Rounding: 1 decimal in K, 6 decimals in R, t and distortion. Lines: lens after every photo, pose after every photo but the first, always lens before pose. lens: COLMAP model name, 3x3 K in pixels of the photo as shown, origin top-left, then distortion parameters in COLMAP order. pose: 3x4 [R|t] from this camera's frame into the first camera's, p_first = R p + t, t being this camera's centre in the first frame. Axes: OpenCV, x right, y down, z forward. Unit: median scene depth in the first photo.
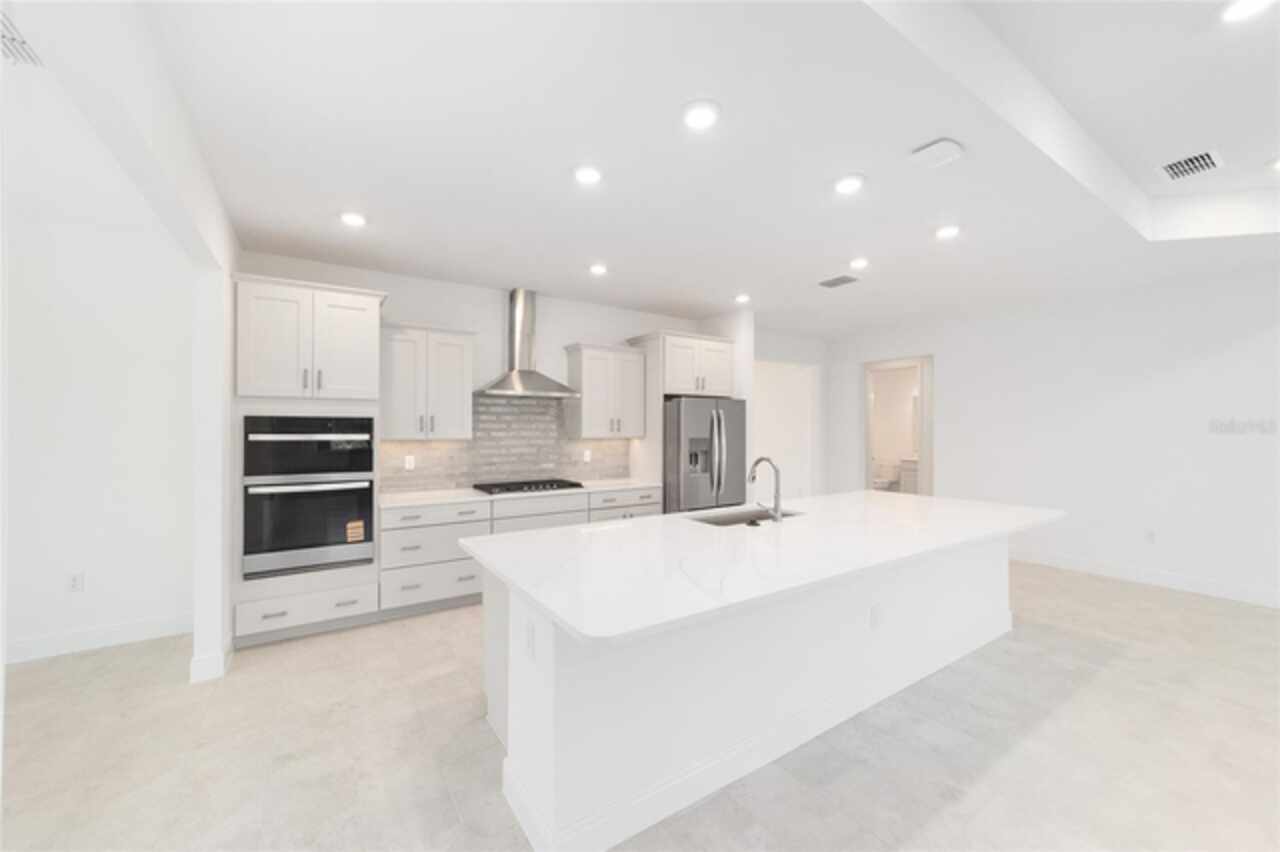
lens RADIAL K [[490.9, 0, 635.6], [0, 490.9, 429.4], [0, 0, 1]] dist [0.003170, 0.000983]
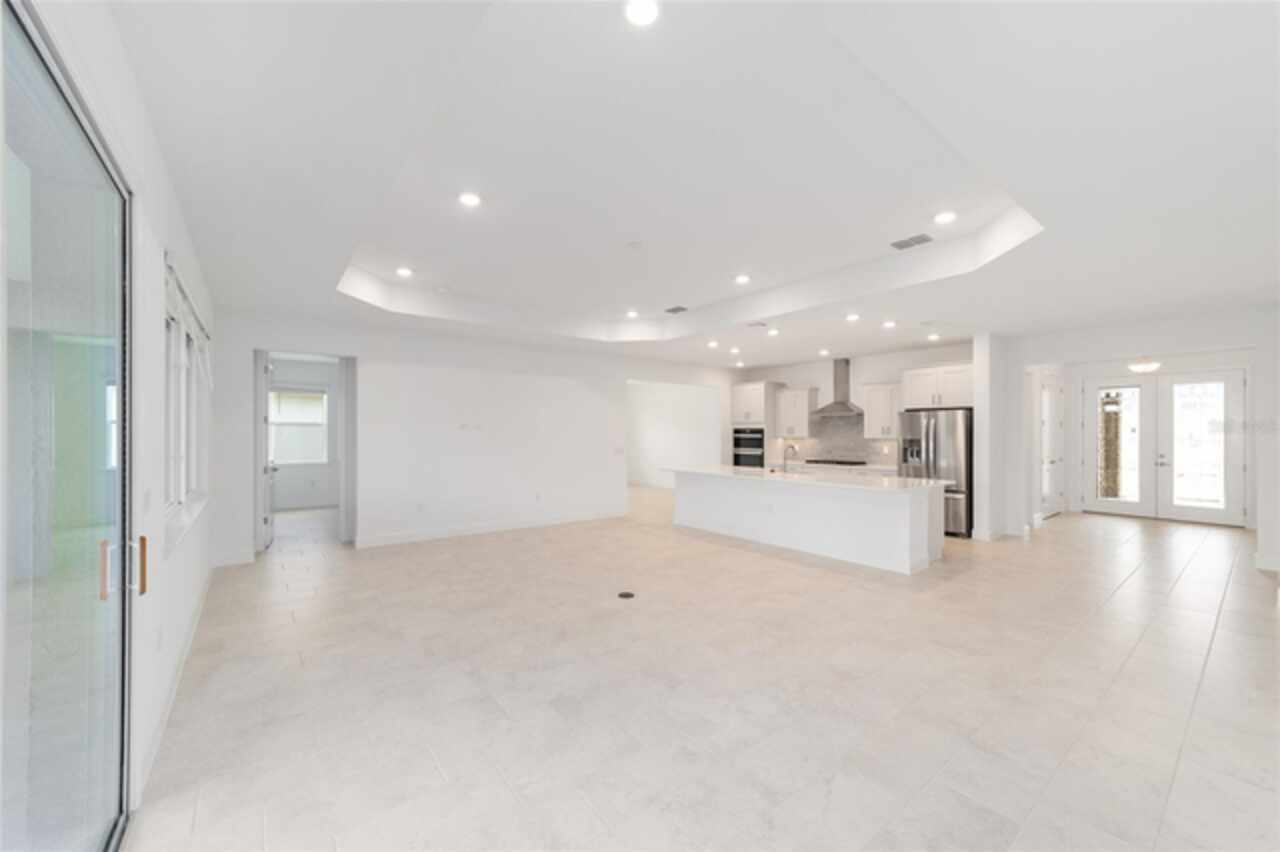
lens RADIAL K [[490.9, 0, 634.5], [0, 490.9, 427.7], [0, 0, 1]] dist [0.003170, 0.000983]
pose [[0.079664, -0.008126, -0.996789, 2.050770], [0.001441, 0.999967, -0.008036, -0.007951], [0.996821, -0.000796, 0.079673, 0.086244]]
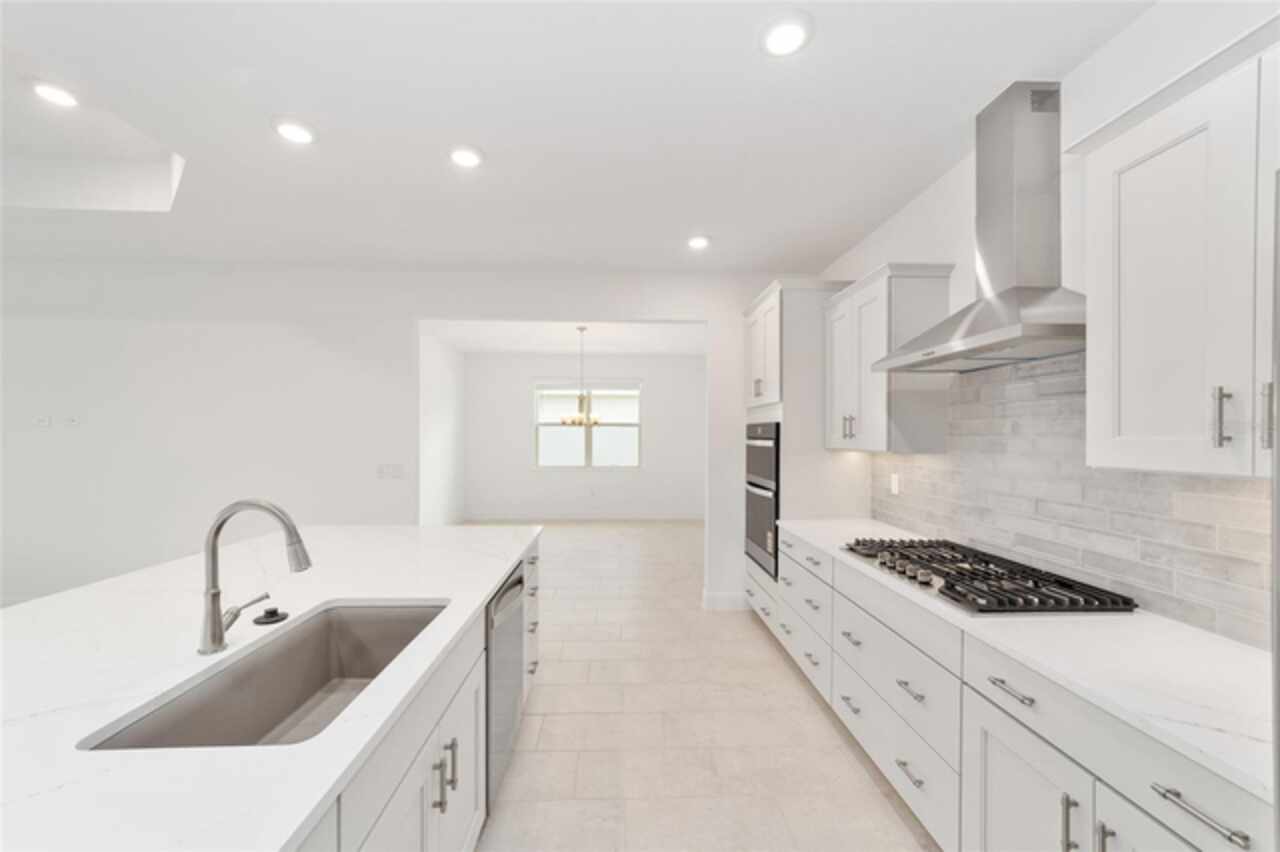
lens RADIAL K [[490.9, 0, 640.7], [0, 490.9, 429.5], [0, 0, 1]] dist [0.003170, 0.000983]
pose [[-0.511921, -0.007949, -0.858995, 0.374500], [0.000408, 0.999955, -0.009496, -0.001925], [0.859032, -0.005211, -0.511895, 1.229019]]
